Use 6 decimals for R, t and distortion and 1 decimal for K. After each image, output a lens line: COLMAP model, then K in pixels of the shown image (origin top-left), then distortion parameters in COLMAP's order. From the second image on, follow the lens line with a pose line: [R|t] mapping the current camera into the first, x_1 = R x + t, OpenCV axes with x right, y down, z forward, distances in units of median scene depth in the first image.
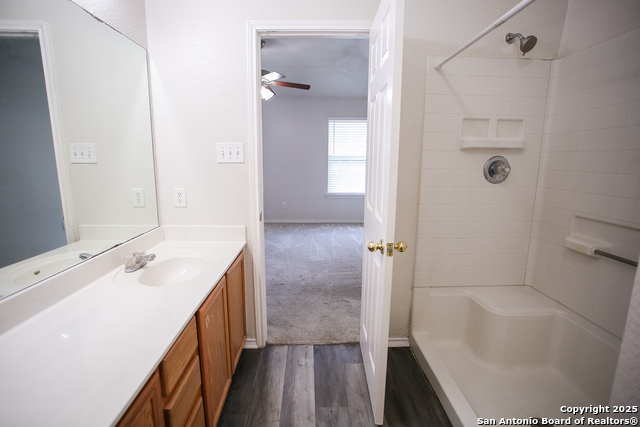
lens RADIAL K [[312.8, 0, 313.8], [0, 312.8, 216.0], [0, 0, 1]] dist [-0.065959, 0.000450]
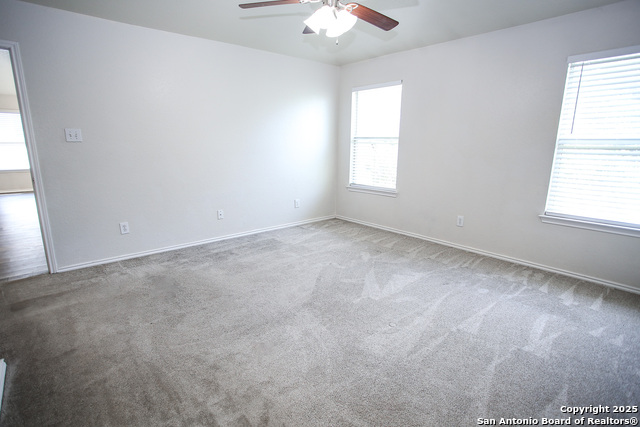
lens RADIAL K [[324.1, 0, 315.4], [0, 324.1, 215.7], [0, 0, 1]] dist [-0.075987, 0.034545]
pose [[0.645875, 0.171847, -0.743851, 0.204444], [-0.145433, 0.984190, 0.101094, -0.071606], [0.749463, 0.042886, 0.660655, 0.421165]]
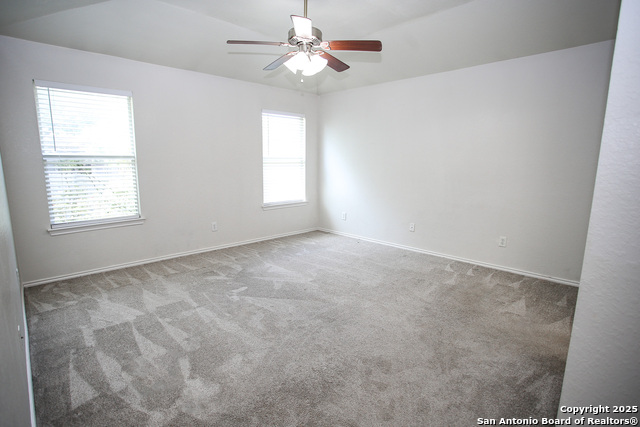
lens RADIAL K [[324.1, 0, 315.4], [0, 324.1, 215.7], [0, 0, 1]] dist [-0.075987, 0.034545]
pose [[0.731652, -0.111316, 0.672528, -0.466251], [0.117758, 0.992384, 0.036148, -0.062849], [-0.671430, 0.052748, 0.739189, 0.326571]]
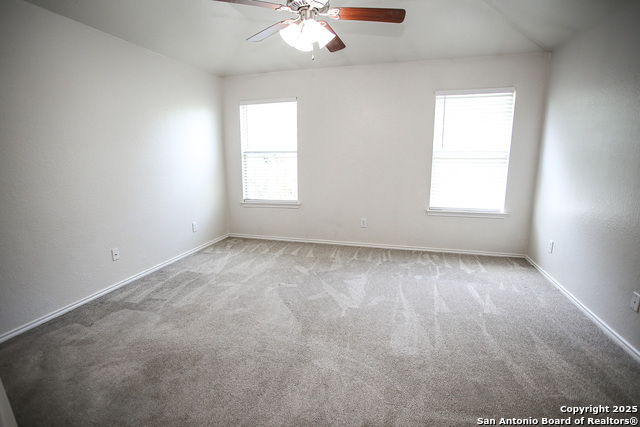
lens RADIAL K [[312.8, 0, 313.8], [0, 312.8, 216.0], [0, 0, 1]] dist [-0.065959, 0.000450]
pose [[0.954633, 0.049515, -0.293640, 0.004880], [-0.045719, 0.998758, 0.019780, -0.062438], [0.294254, -0.005458, 0.955712, 0.332837]]
